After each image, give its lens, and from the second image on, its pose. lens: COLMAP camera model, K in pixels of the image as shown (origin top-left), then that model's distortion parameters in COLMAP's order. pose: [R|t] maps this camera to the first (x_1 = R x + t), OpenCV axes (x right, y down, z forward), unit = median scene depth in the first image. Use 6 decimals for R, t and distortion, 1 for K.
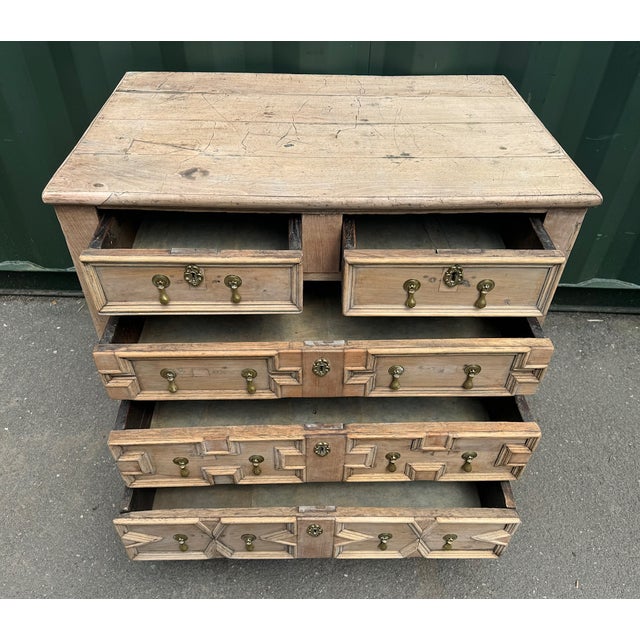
lens RADIAL K [[552.4, 0, 311.9], [0, 552.4, 338.0], [0, 0, 1]] dist [0.072729, -0.094607]
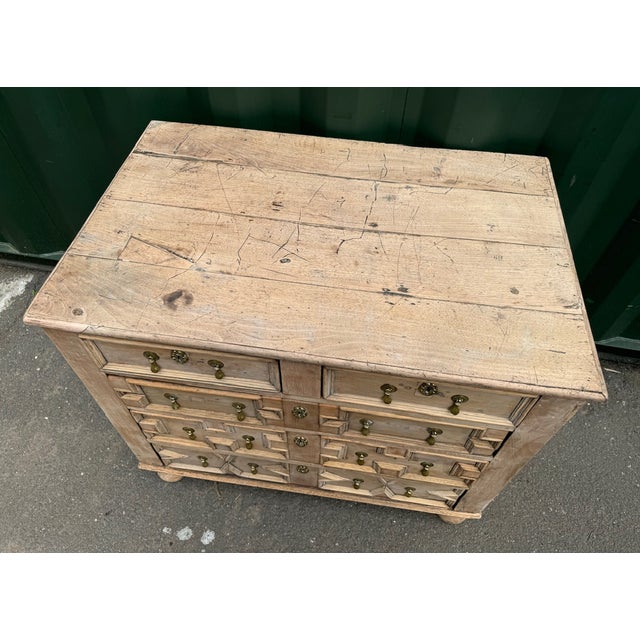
lens RADIAL K [[481.0, 0, 317.0], [0, 481.0, 312.3], [0, 0, 1]] dist [0.060689, -0.063538]
pose [[0.987206, 0.124180, -0.100020, 0.100001], [-0.105960, 0.979652, 0.170451, -0.378281], [0.119152, -0.157672, 0.980277, 0.166716]]
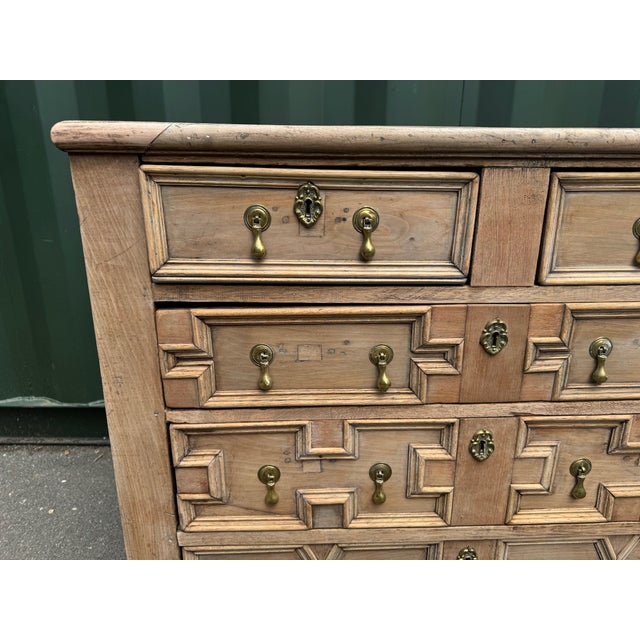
lens RADIAL K [[463.6, 0, 318.7], [0, 463.6, 322.2], [0, 0, 1]] dist [0.042788, -0.060355]
pose [[0.999796, -0.015524, 0.012884, -0.170293], [0.019581, 0.900462, -0.434493, 0.116254], [-0.004857, 0.434657, 0.900583, 0.518217]]
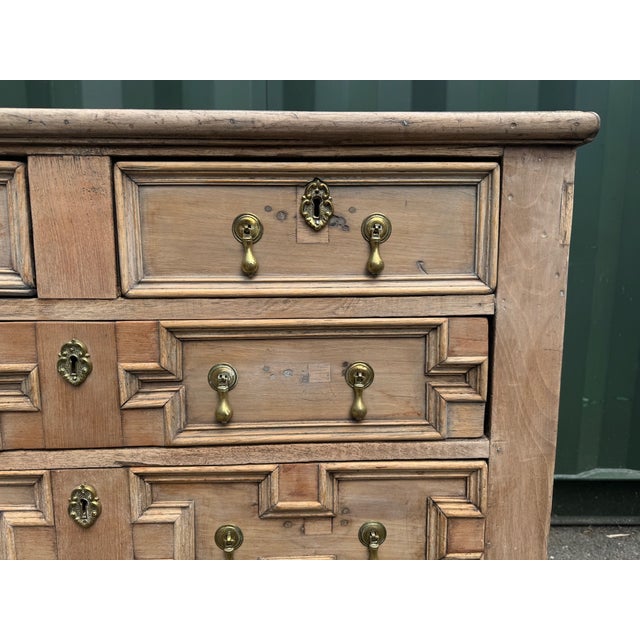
lens RADIAL K [[463.6, 0, 323.4], [0, 463.6, 320.3], [0, 0, 1]] dist [0.042788, -0.060355]
pose [[0.999369, -0.012969, 0.033070, 0.196588], [0.029656, 0.817099, -0.575734, 0.124681], [-0.019555, 0.576351, 0.816968, 0.613153]]
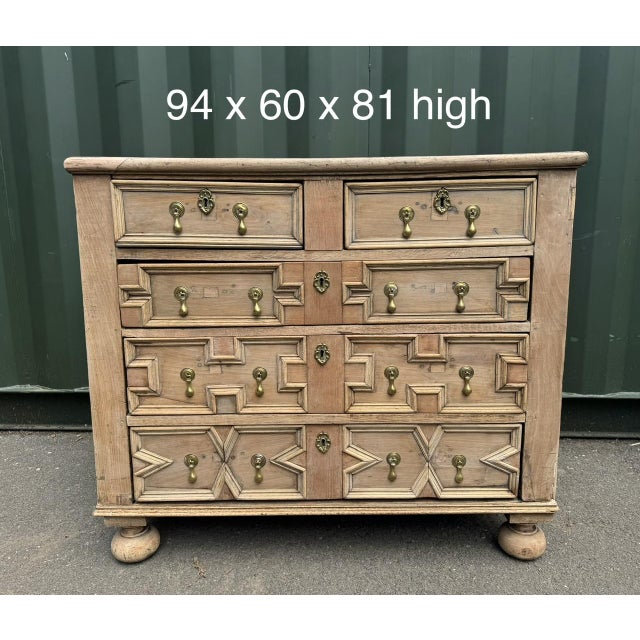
lens RADIAL K [[532.0, 0, 320.2], [0, 532.0, 329.2], [0, 0, 1]] dist [0.104773, -0.163990]
pose [[0.999583, -0.015951, -0.024063, 0.027405], [0.000201, 0.837338, -0.546685, 0.475389], [0.028869, 0.546453, 0.836992, 0.251989]]
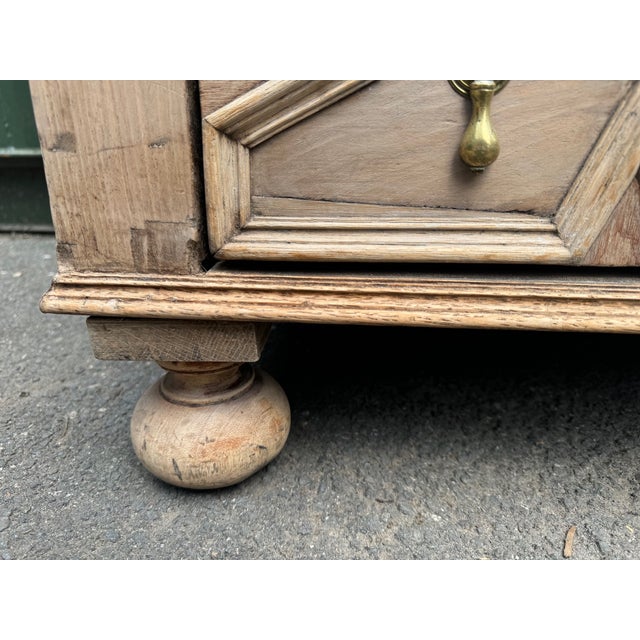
lens RADIAL K [[451.9, 0, 315.7], [0, 451.9, 320.4], [0, 0, 1]] dist [-0.010279, -0.003366]
pose [[0.996380, 0.022144, -0.082076, -0.265716], [-0.052529, 0.919482, -0.389607, 0.304119], [0.066840, 0.392508, 0.917317, 1.041064]]
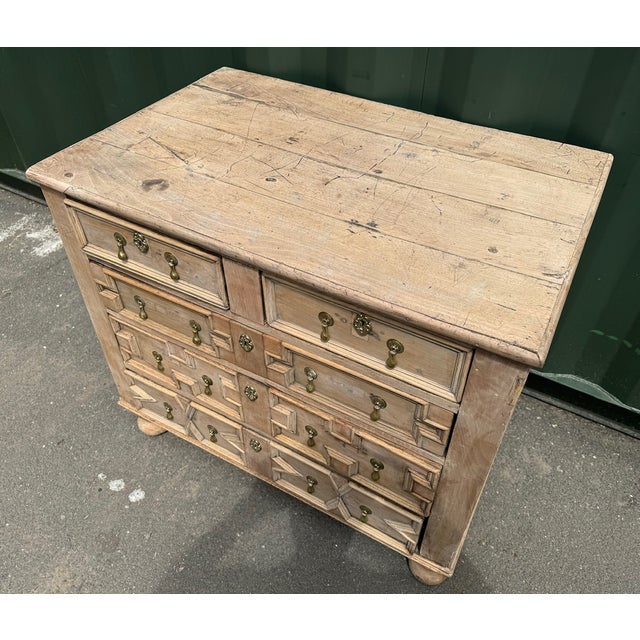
lens RADIAL K [[552.4, 0, 319.1], [0, 552.4, 317.8], [0, 0, 1]] dist [0.072729, -0.094607]
pose [[0.865214, 0.339567, -0.368917, 0.420413], [-0.336482, 0.938708, 0.074881, -0.209736], [0.371733, 0.059346, 0.926441, 0.167798]]
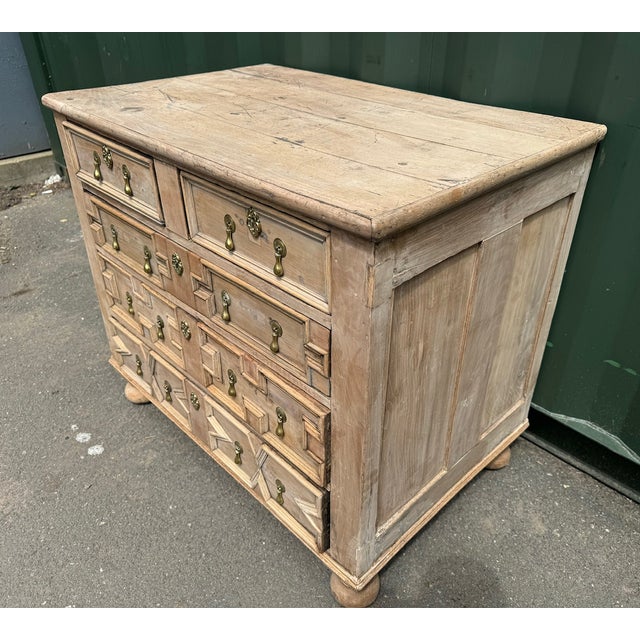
lens RADIAL K [[563.6, 0, 322.6], [0, 563.6, 323.1], [0, 0, 1]] dist [0.059666, -0.068930]
pose [[0.684281, 0.387699, -0.617615, 0.752194], [-0.491789, 0.870713, 0.001705, -0.100130], [0.538427, 0.302569, 0.786478, 0.390853]]
